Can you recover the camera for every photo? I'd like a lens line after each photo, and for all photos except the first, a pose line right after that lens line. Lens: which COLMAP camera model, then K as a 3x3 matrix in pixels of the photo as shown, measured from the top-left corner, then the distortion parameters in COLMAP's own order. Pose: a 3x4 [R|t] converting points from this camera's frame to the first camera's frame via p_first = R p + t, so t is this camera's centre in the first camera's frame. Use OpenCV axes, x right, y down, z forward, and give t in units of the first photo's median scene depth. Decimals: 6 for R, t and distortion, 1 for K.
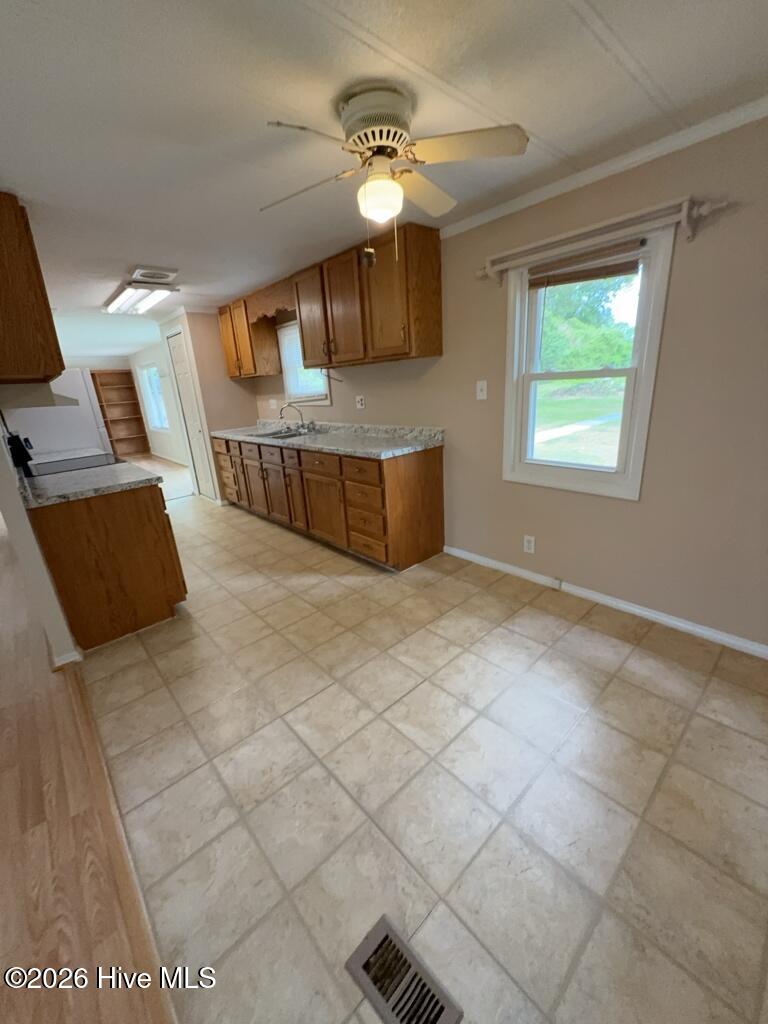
lens RADIAL K [[410.0, 0, 384.5], [0, 410.0, 512.1], [0, 0, 1]] dist [0.002686, 0.000383]
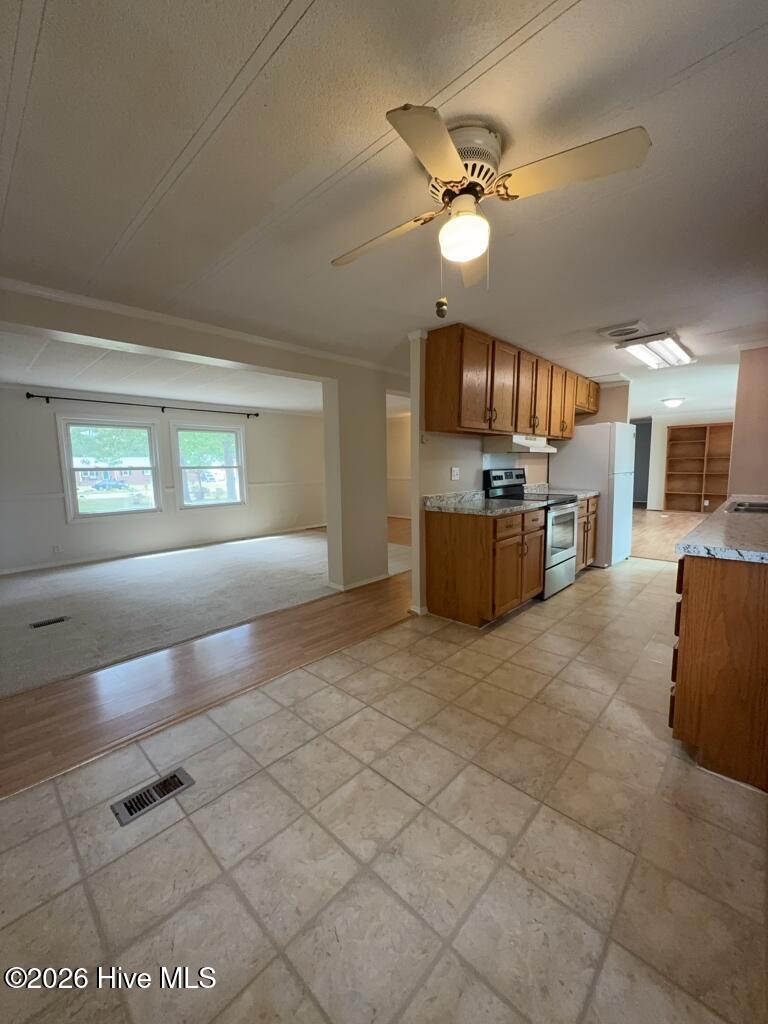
lens RADIAL K [[410.0, 0, 382.7], [0, 410.0, 510.9], [0, 0, 1]] dist [0.002686, 0.000383]
pose [[0.069876, 0.172599, -0.982510, 0.719664], [-0.291036, 0.945596, 0.145416, -0.194412], [0.954157, 0.275785, 0.116307, 0.648899]]
